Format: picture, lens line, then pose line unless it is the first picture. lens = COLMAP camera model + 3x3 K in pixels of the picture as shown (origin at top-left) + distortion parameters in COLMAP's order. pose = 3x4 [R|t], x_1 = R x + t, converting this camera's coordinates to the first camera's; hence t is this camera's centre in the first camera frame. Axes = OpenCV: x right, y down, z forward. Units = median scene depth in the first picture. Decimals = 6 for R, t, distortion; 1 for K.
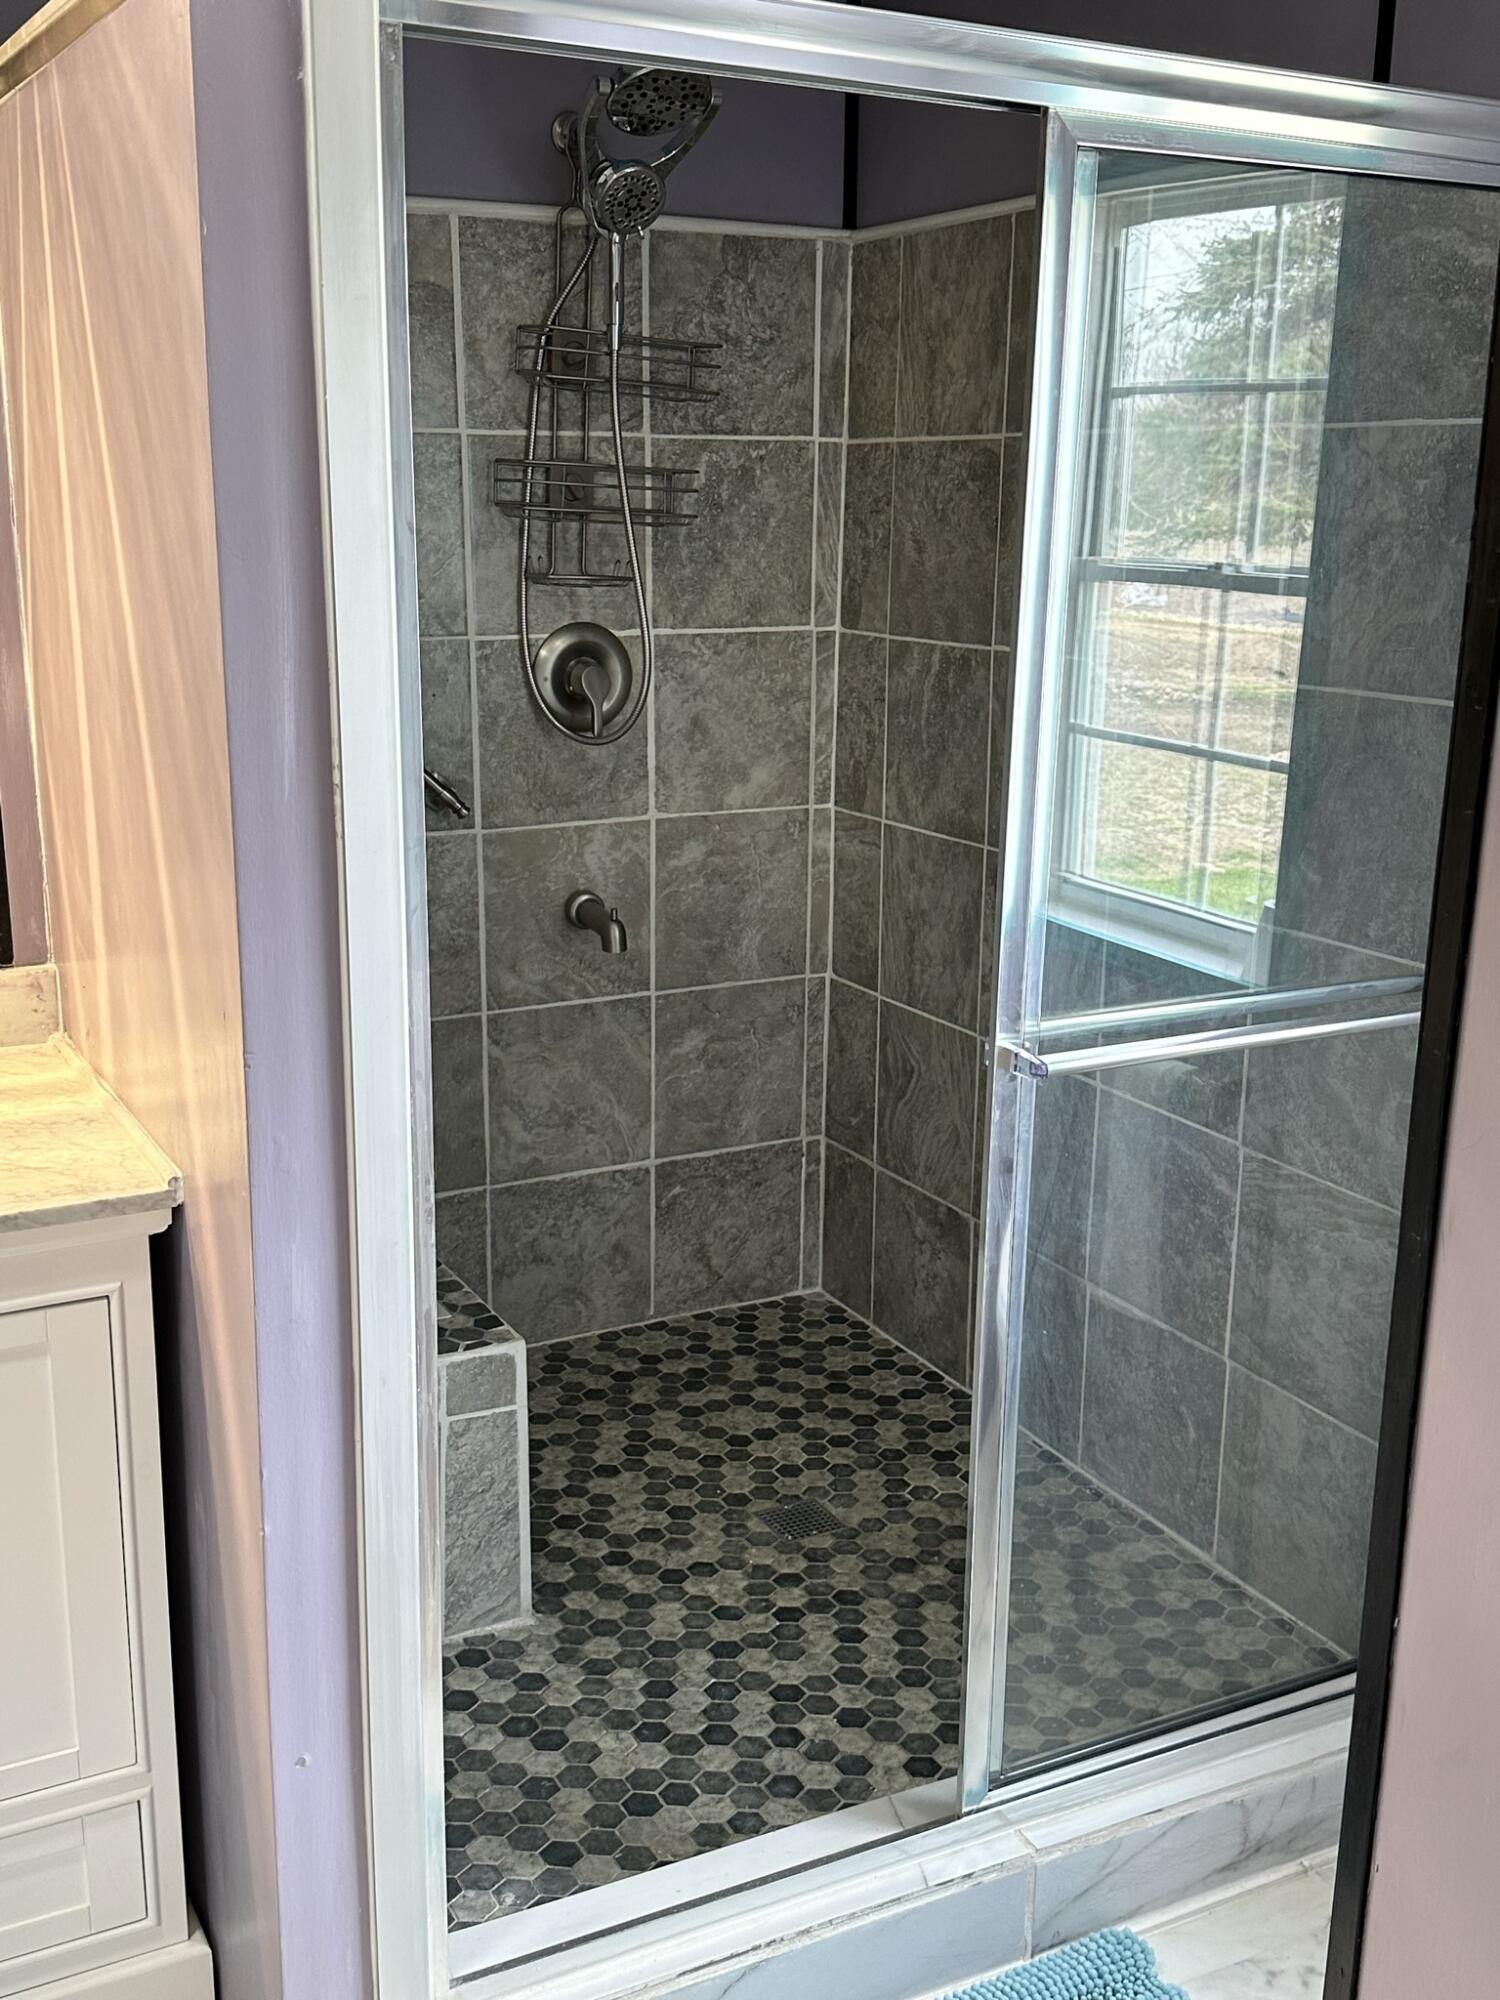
lens RADIAL K [[2060.9, 0, 745.3], [0, 2060.9, 1008.1], [0, 0, 1]] dist [0.117187, 0.000000]
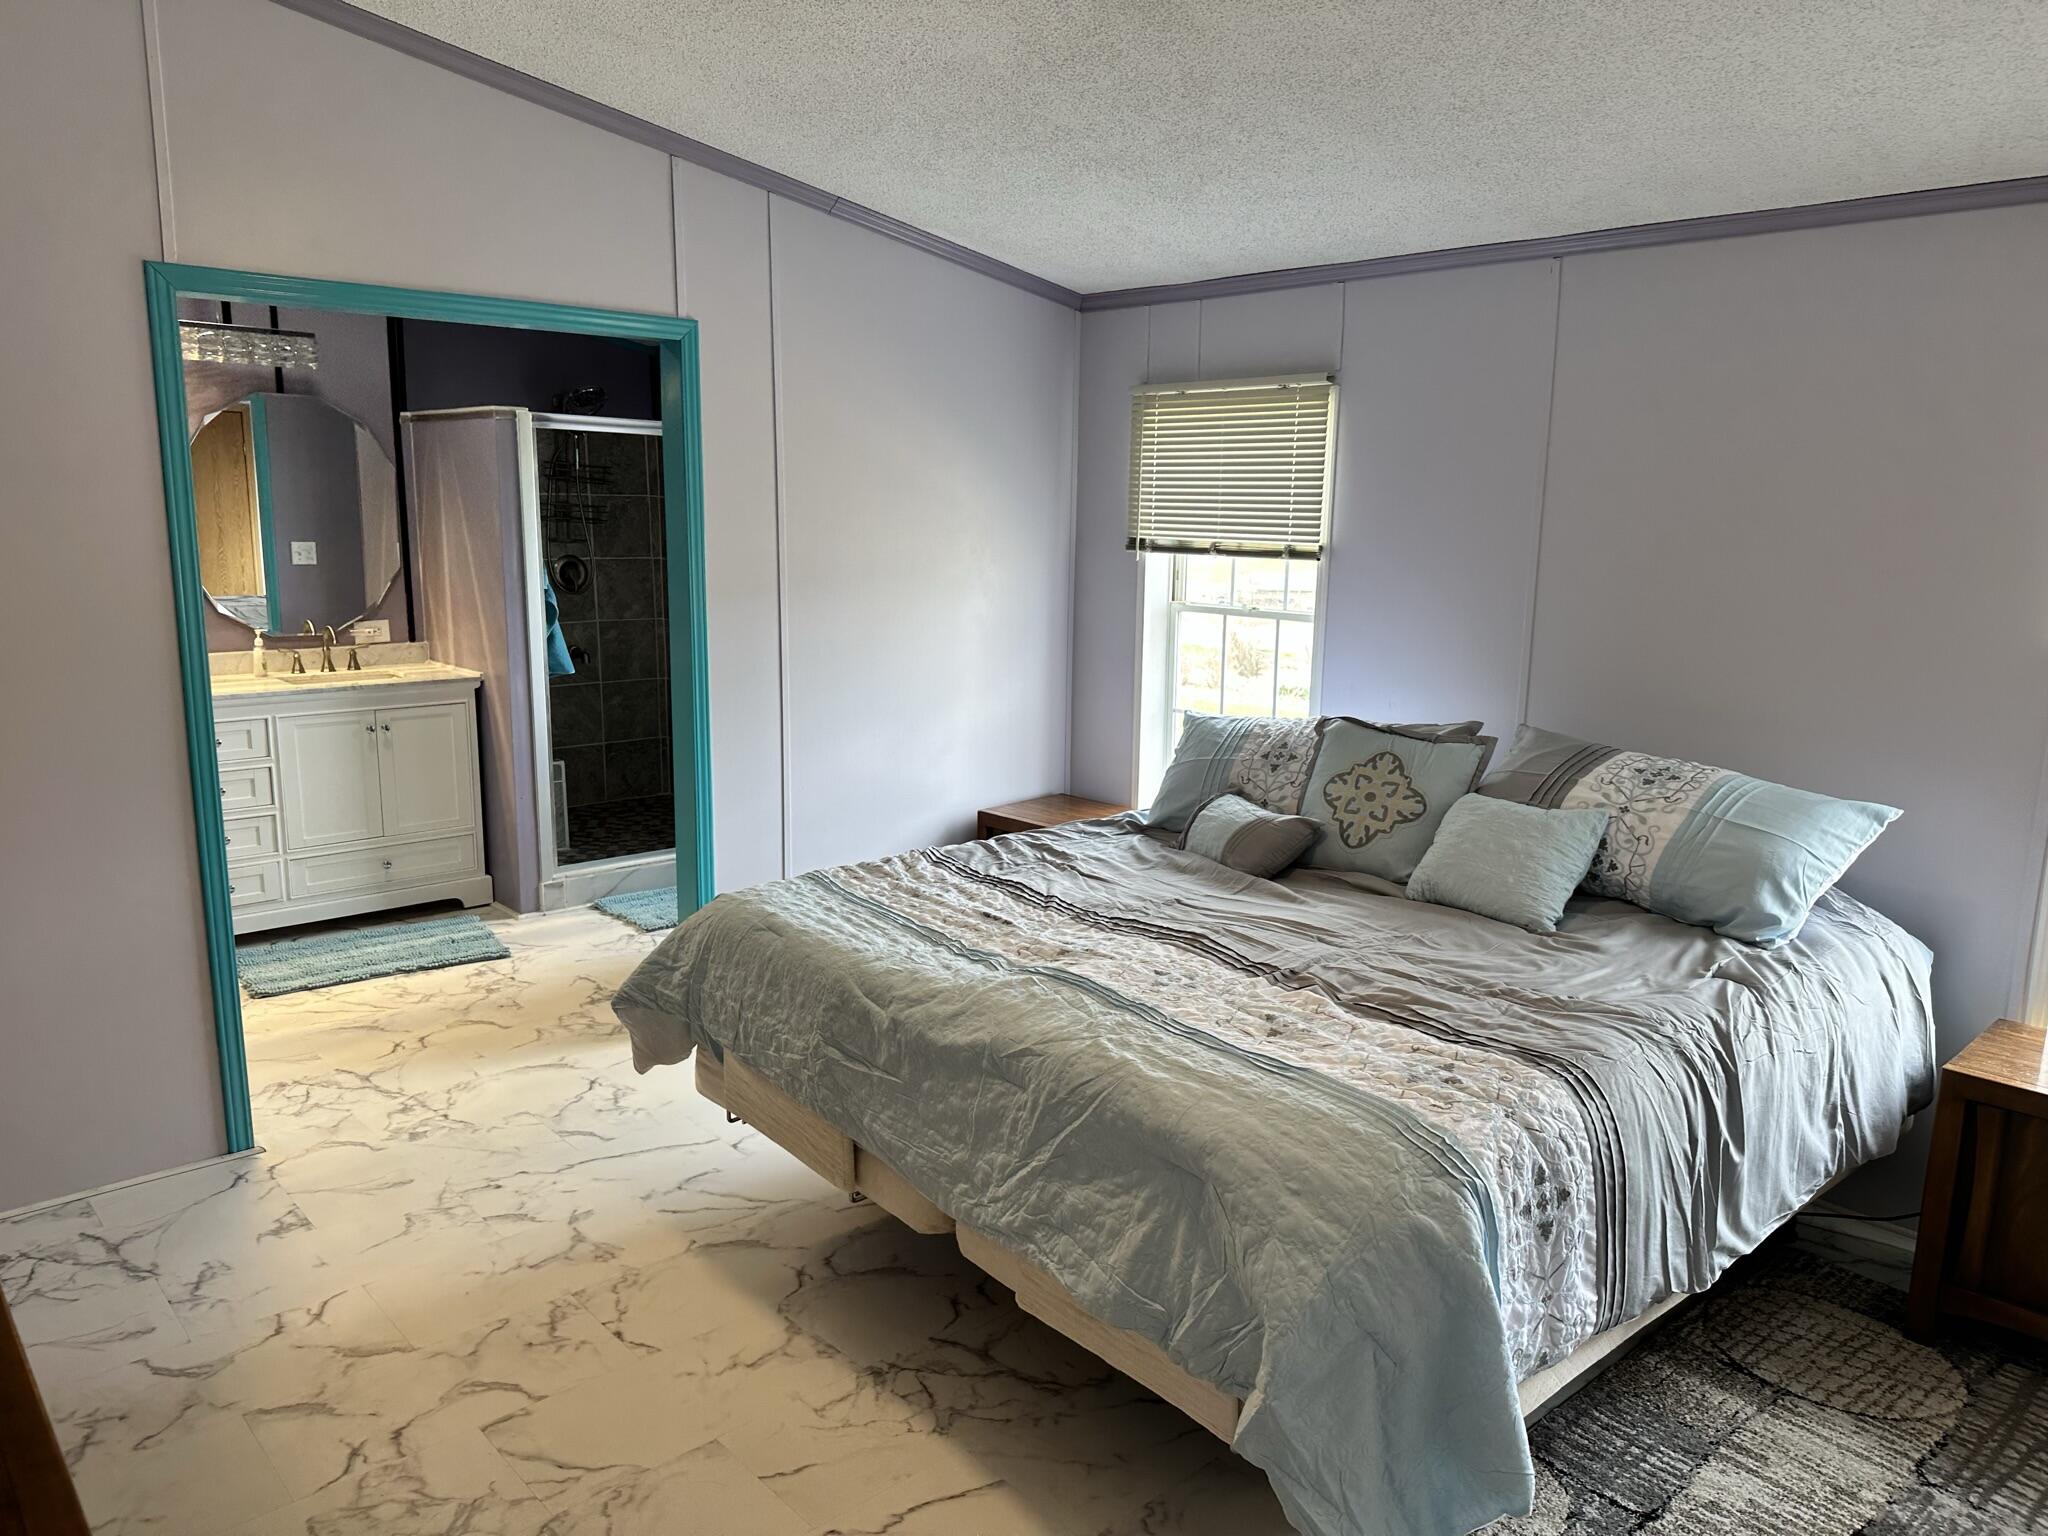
lens RADIAL K [[1414.7, 0, 1035.2], [0, 1414.7, 764.6], [0, 0, 1]] dist [0.054026, -0.000743]
pose [[0.968749, -0.048554, 0.243246, 0.057375], [0.063374, 0.996556, -0.053470, 0.265538], [-0.239812, 0.067214, 0.968490, -1.124444]]
